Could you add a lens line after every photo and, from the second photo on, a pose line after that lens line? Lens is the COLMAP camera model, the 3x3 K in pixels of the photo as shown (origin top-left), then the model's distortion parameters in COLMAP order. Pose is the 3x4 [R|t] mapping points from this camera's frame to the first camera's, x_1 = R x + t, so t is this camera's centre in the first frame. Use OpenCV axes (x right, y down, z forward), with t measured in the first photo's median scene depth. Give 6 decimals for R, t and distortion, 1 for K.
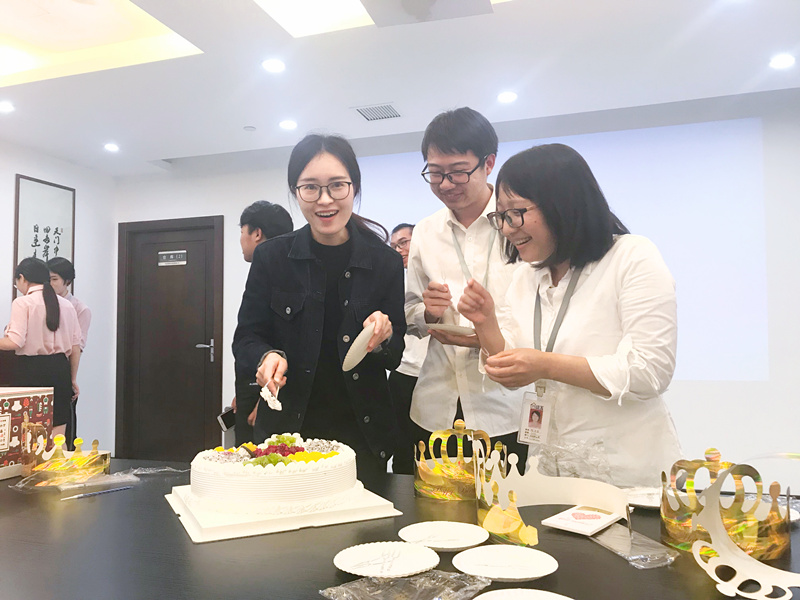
lens RADIAL K [[660.0, 0, 399.8], [0, 660.0, 297.4], [0, 0, 1]] dist [-0.006295, 0.007826]
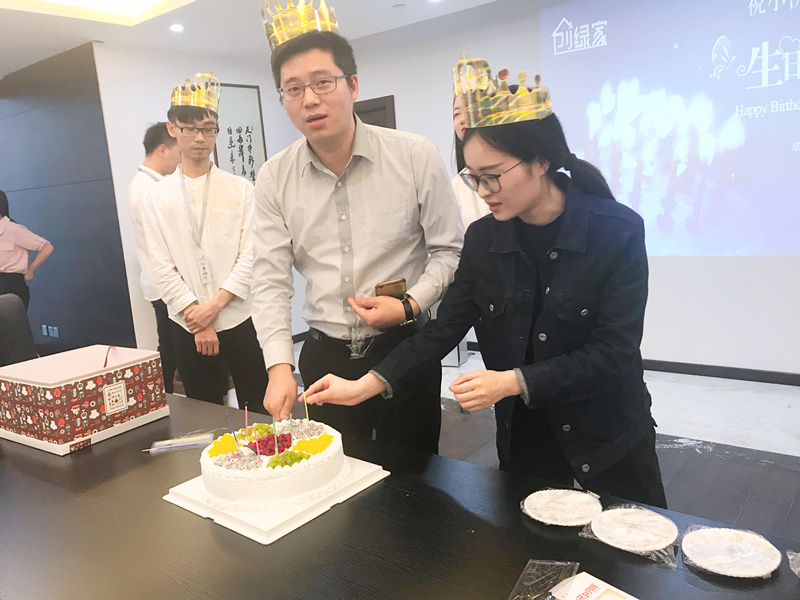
lens RADIAL K [[660.0, 0, 395.9], [0, 660.0, 301.5], [0, 0, 1]] dist [-0.006295, 0.007826]
pose [[0.932725, 0.003017, -0.360575, 0.139219], [0.089785, 0.966527, 0.240340, -0.092243], [0.349231, -0.256546, 0.901234, 0.045247]]
